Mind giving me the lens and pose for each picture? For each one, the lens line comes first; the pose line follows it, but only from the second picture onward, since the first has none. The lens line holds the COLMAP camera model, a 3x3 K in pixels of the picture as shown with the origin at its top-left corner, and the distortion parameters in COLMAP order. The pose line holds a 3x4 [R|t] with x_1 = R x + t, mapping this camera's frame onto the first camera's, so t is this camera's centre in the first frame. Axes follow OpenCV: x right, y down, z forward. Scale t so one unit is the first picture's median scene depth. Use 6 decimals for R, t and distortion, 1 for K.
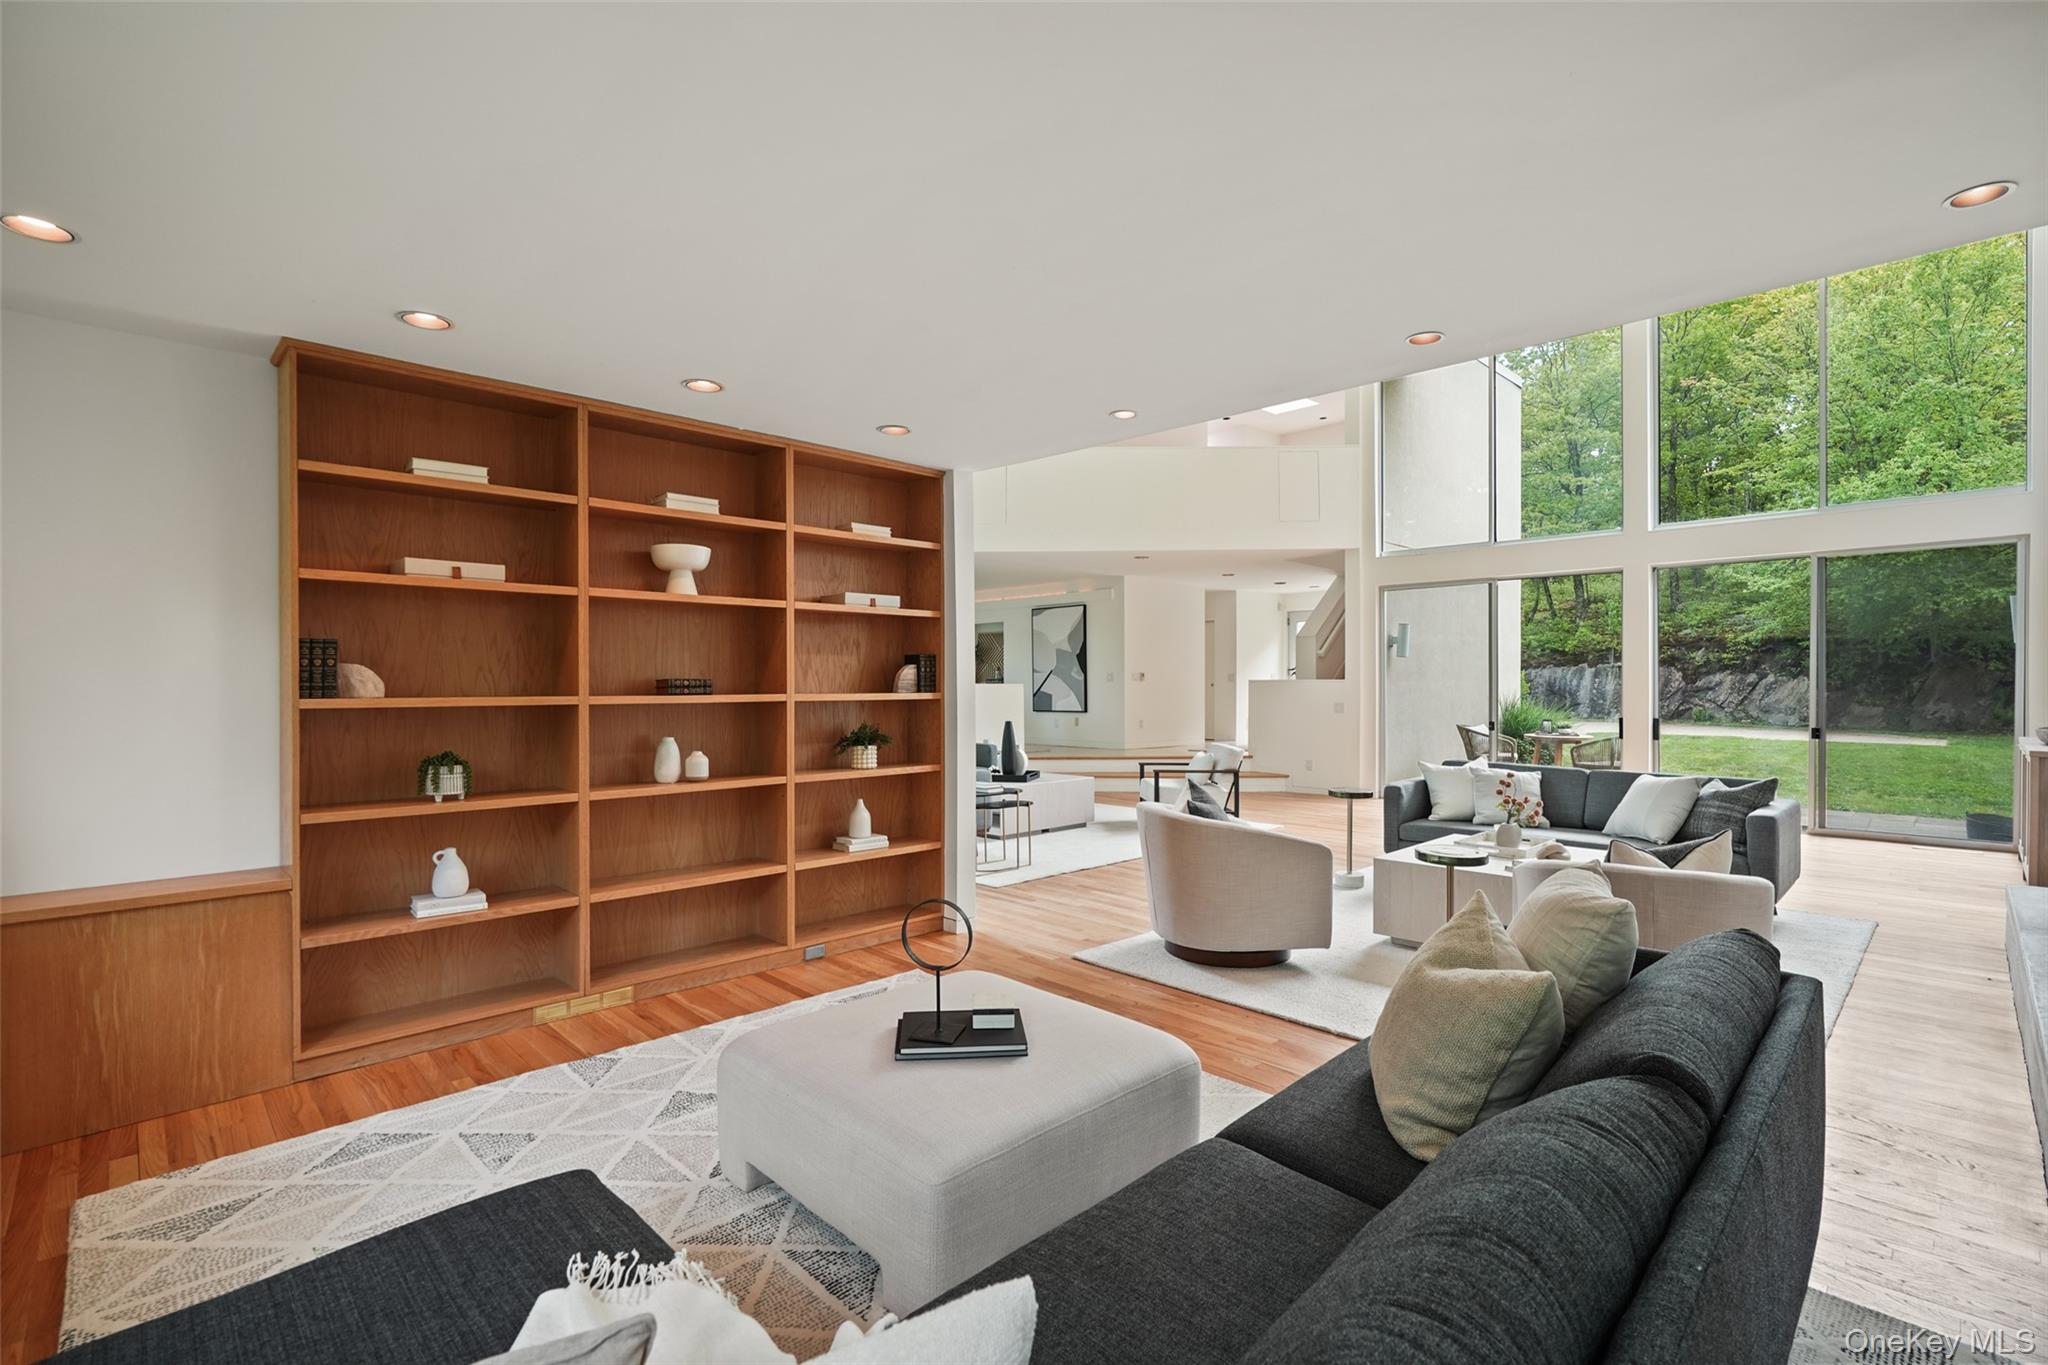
lens RADIAL K [[942.4, 0, 1015.8], [0, 942.4, 686.8], [0, 0, 1]] dist [-0.012117, -0.000749]
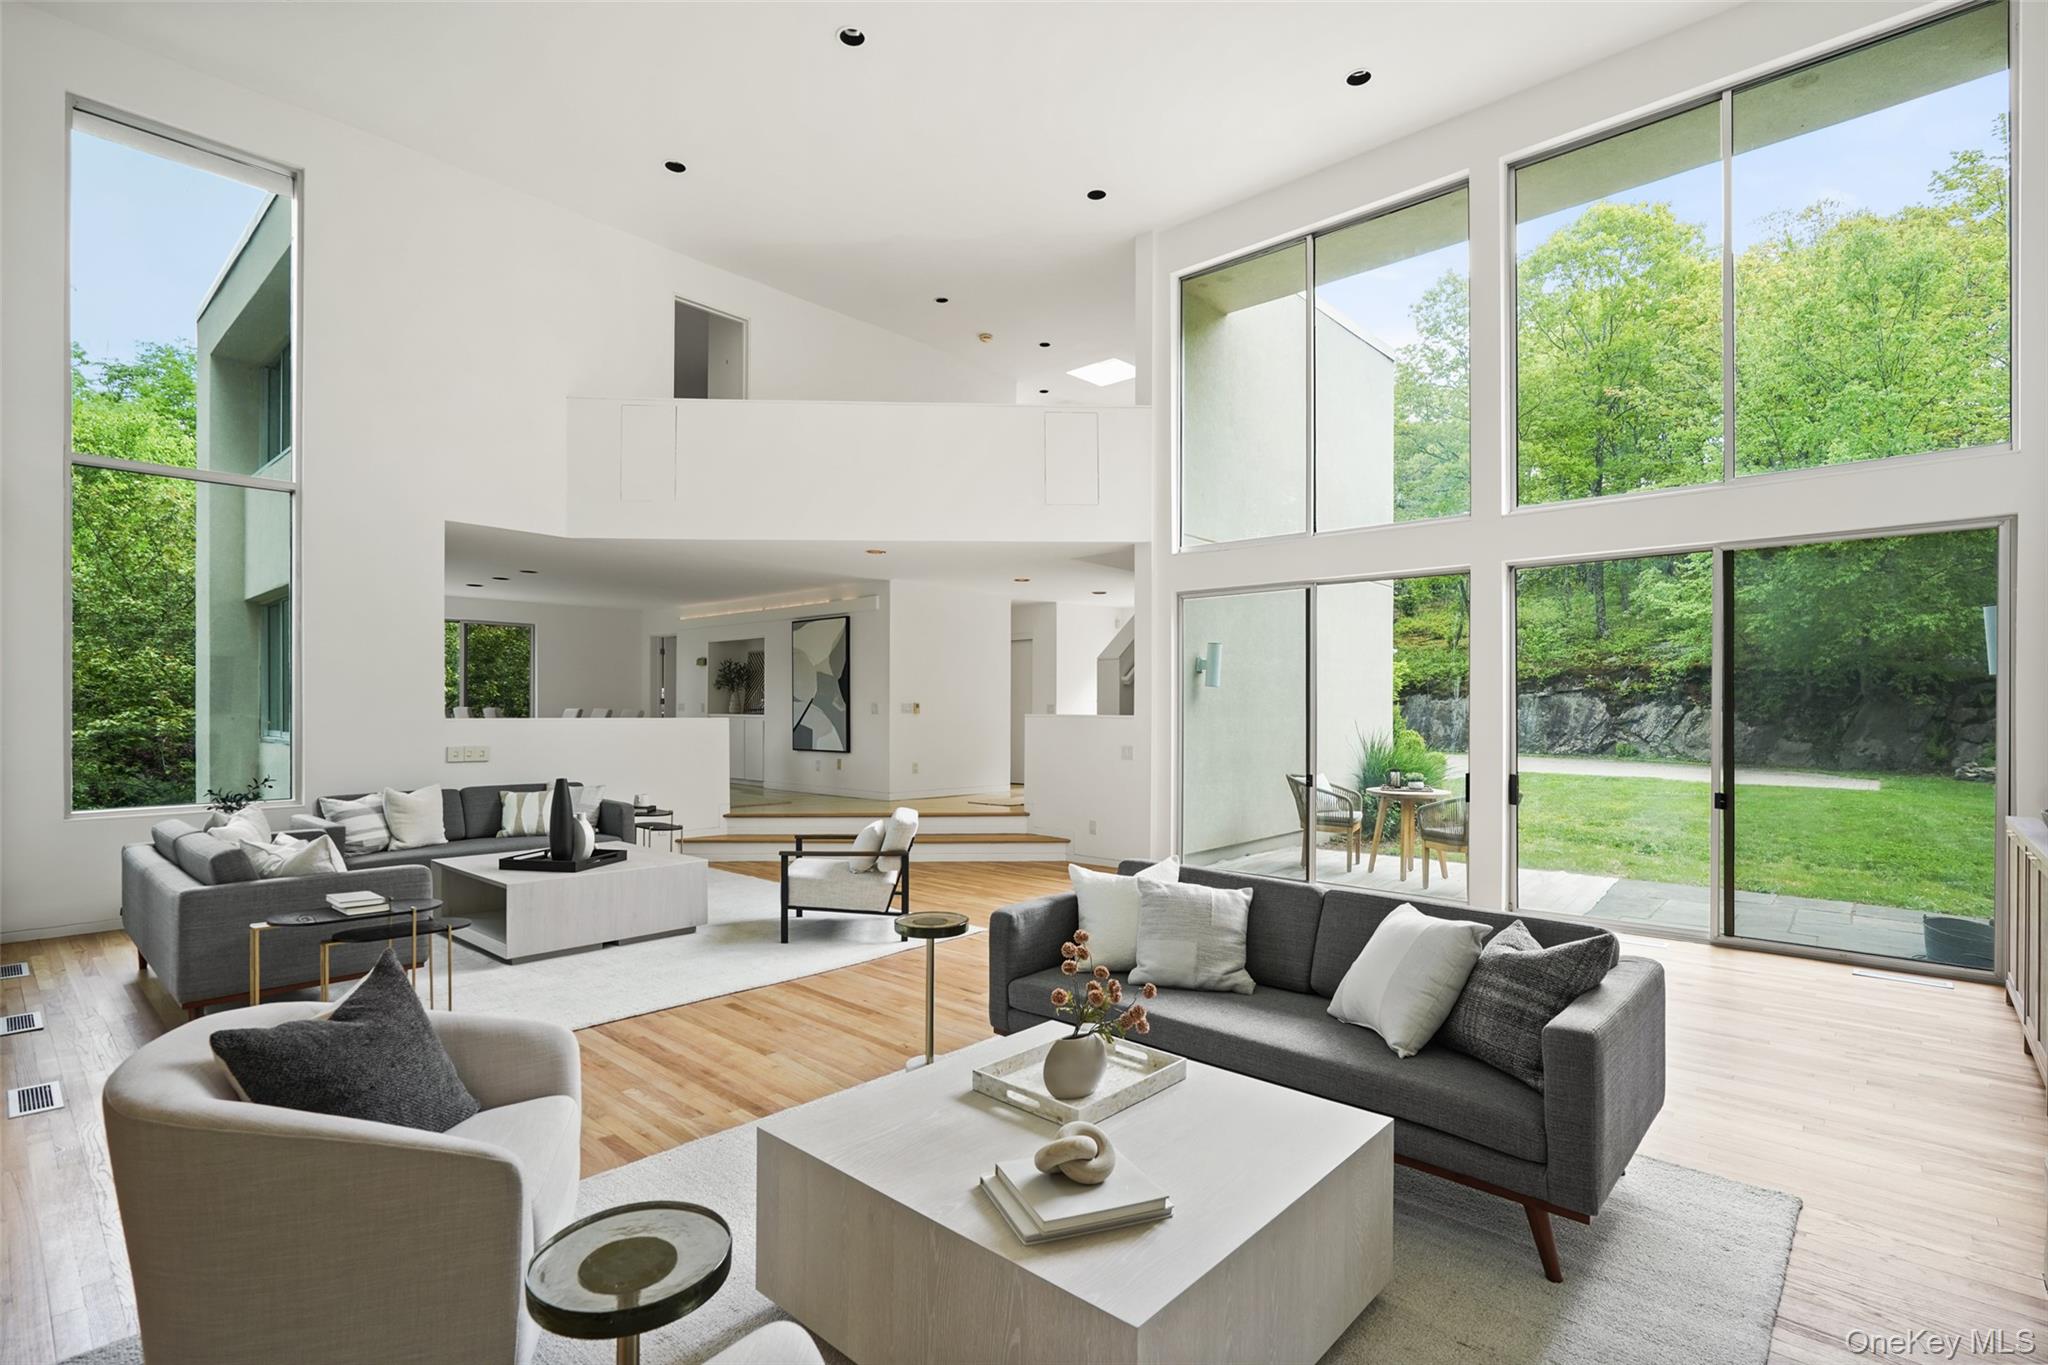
lens RADIAL K [[965.0, 0, 1022.0], [0, 965.0, 695.5], [0, 0, 1]] dist [-0.019325, 0.000678]
pose [[0.998335, 0.007369, 0.057215, 0.167409], [-0.006422, 0.999840, -0.016719, -0.007964], [-0.057329, 0.016324, 0.998222, 0.179566]]
